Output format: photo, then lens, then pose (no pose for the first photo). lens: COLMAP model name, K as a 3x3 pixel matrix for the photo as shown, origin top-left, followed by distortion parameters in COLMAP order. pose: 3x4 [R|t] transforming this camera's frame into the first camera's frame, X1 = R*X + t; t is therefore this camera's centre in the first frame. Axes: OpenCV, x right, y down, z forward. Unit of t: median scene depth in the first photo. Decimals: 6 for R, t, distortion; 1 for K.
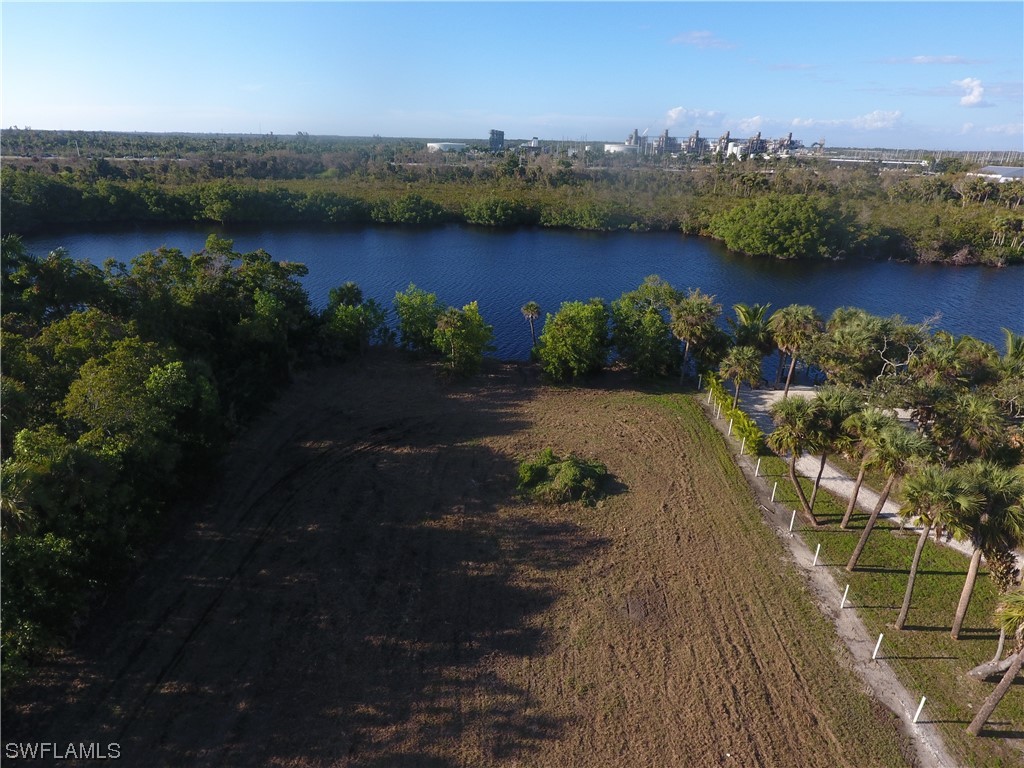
lens RADIAL K [[610.6, 0, 514.6], [0, 610.6, 381.4], [0, 0, 1]] dist [-0.001142, 0.001763]
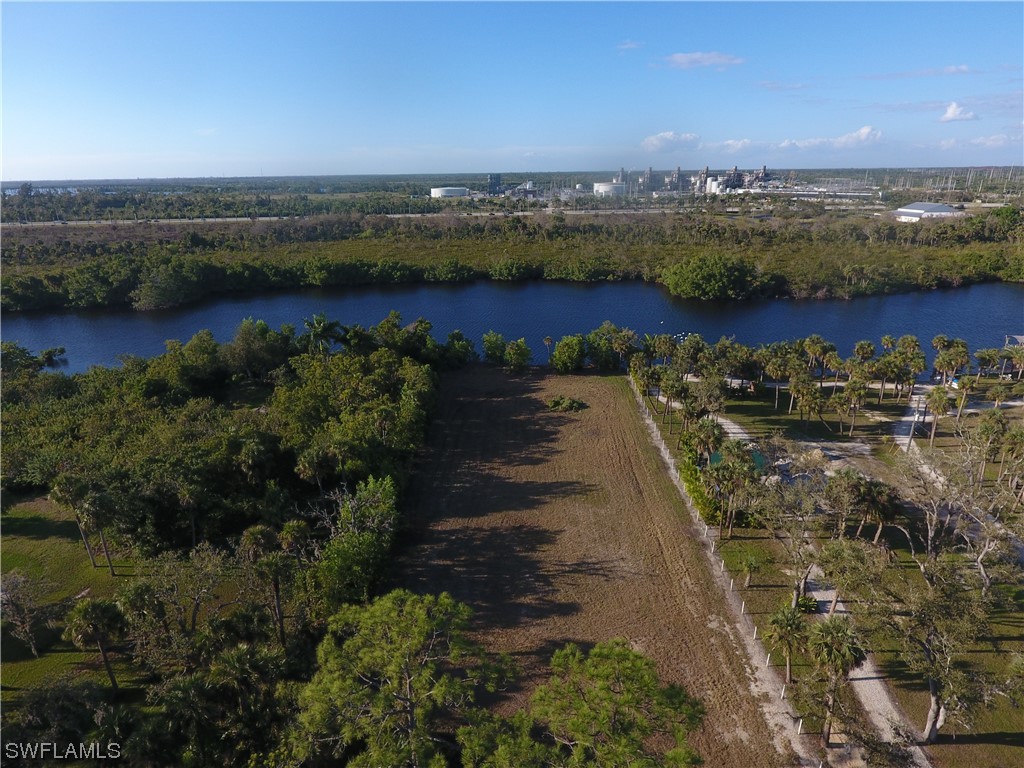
lens RADIAL K [[610.6, 0, 513.1], [0, 610.6, 379.9], [0, 0, 1]] dist [-0.001142, 0.001763]
pose [[0.999254, -0.038454, -0.003594, -0.032941], [0.038243, 0.998159, -0.047082, 0.040831], [0.005398, 0.046909, 0.998885, -0.399436]]
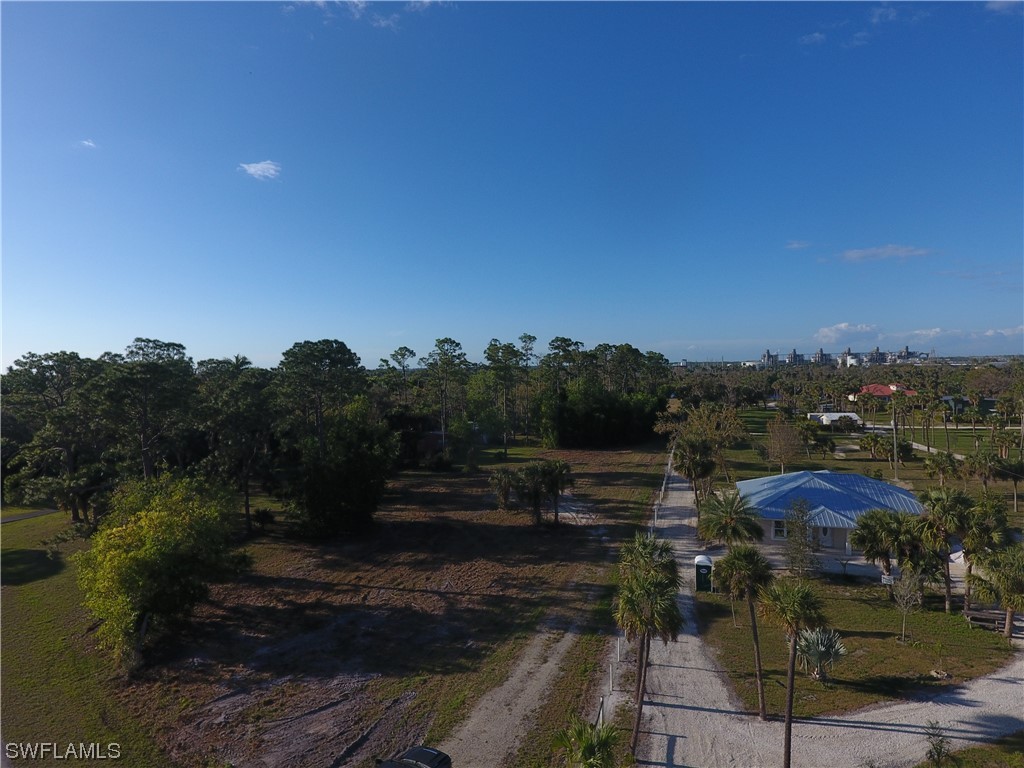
lens RADIAL K [[610.6, 0, 511.9], [0, 610.6, 386.6], [0, 0, 1]] dist [-0.001142, 0.001763]
pose [[0.967193, -0.032416, -0.251965, 0.139515], [-0.054216, 0.942638, -0.329384, 0.452684], [0.248190, 0.332239, 0.909956, -1.105130]]
